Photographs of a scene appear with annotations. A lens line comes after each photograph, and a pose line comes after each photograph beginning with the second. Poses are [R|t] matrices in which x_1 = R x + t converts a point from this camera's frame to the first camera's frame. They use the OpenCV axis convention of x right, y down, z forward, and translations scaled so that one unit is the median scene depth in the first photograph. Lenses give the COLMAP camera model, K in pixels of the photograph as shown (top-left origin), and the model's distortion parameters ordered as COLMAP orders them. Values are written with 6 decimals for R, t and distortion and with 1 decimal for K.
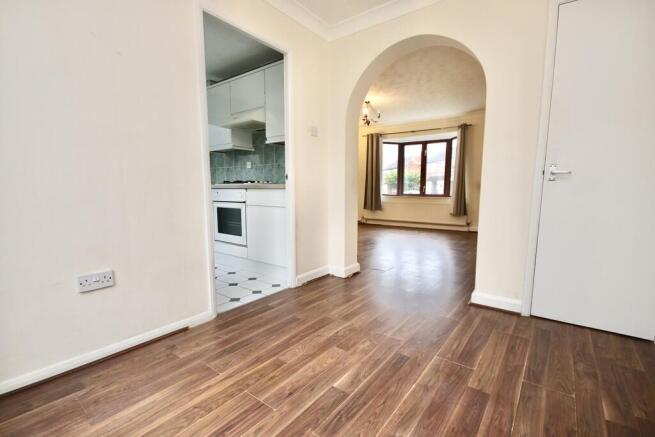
lens RADIAL K [[311.9, 0, 330.8], [0, 311.9, 228.0], [0, 0, 1]] dist [0.001548, -0.011046]
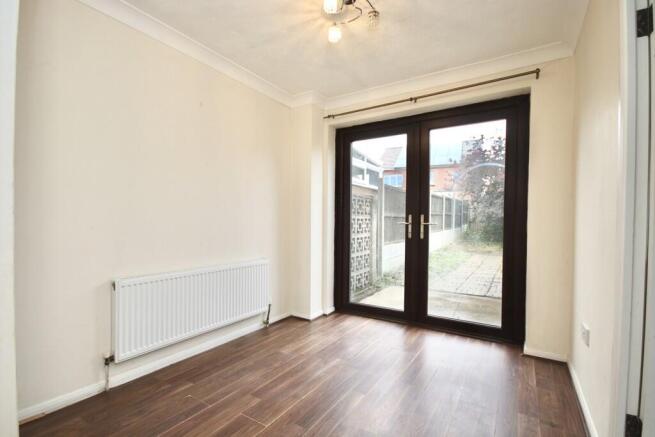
lens RADIAL K [[301.1, 0, 330.1], [0, 301.1, 227.6], [0, 0, 1]] dist [0.001110, -0.009572]
pose [[-0.997335, -0.005971, -0.072711, 0.263132], [-0.016314, 0.989661, 0.142497, -0.396989], [0.071108, 0.143304, -0.987121, 2.257486]]
